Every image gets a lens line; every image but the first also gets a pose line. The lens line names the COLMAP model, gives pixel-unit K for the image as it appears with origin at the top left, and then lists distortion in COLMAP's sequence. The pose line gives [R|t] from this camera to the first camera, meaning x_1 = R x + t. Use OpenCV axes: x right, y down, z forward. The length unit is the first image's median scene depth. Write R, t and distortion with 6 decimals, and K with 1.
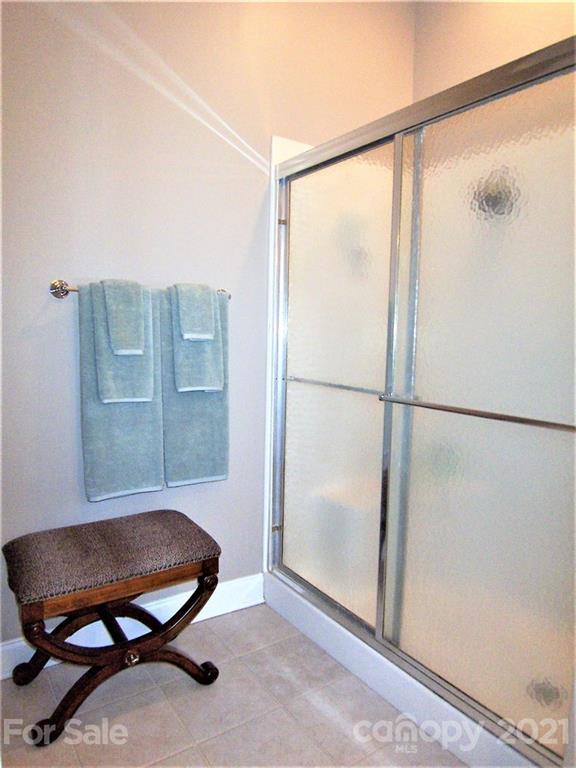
lens RADIAL K [[523.8, 0, 291.2], [0, 523.8, 384.4], [0, 0, 1]] dist [-0.010367, -0.030873]
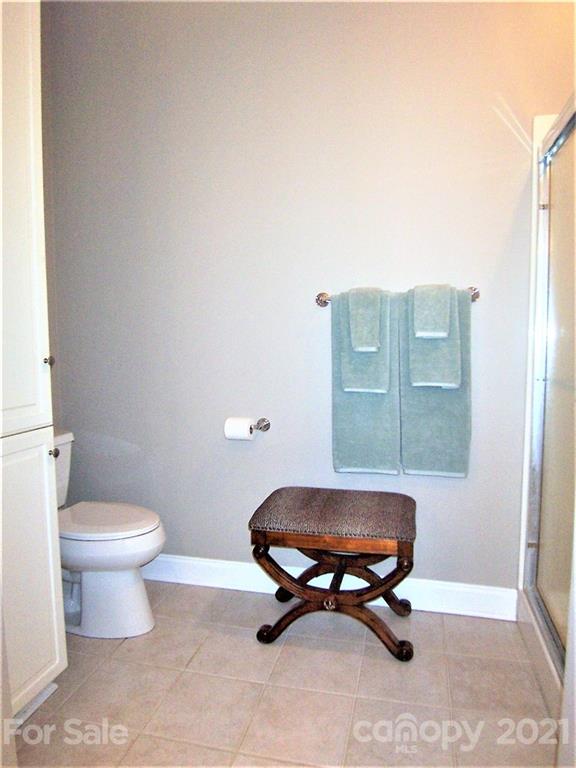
lens RADIAL K [[523.8, 0, 292.1], [0, 523.8, 380.8], [0, 0, 1]] dist [-0.010367, -0.030873]
pose [[0.673101, 0.038752, -0.738535, 0.422675], [-0.053769, 0.998548, 0.003391, 0.013158], [0.737594, 0.037427, 0.674207, 0.090845]]
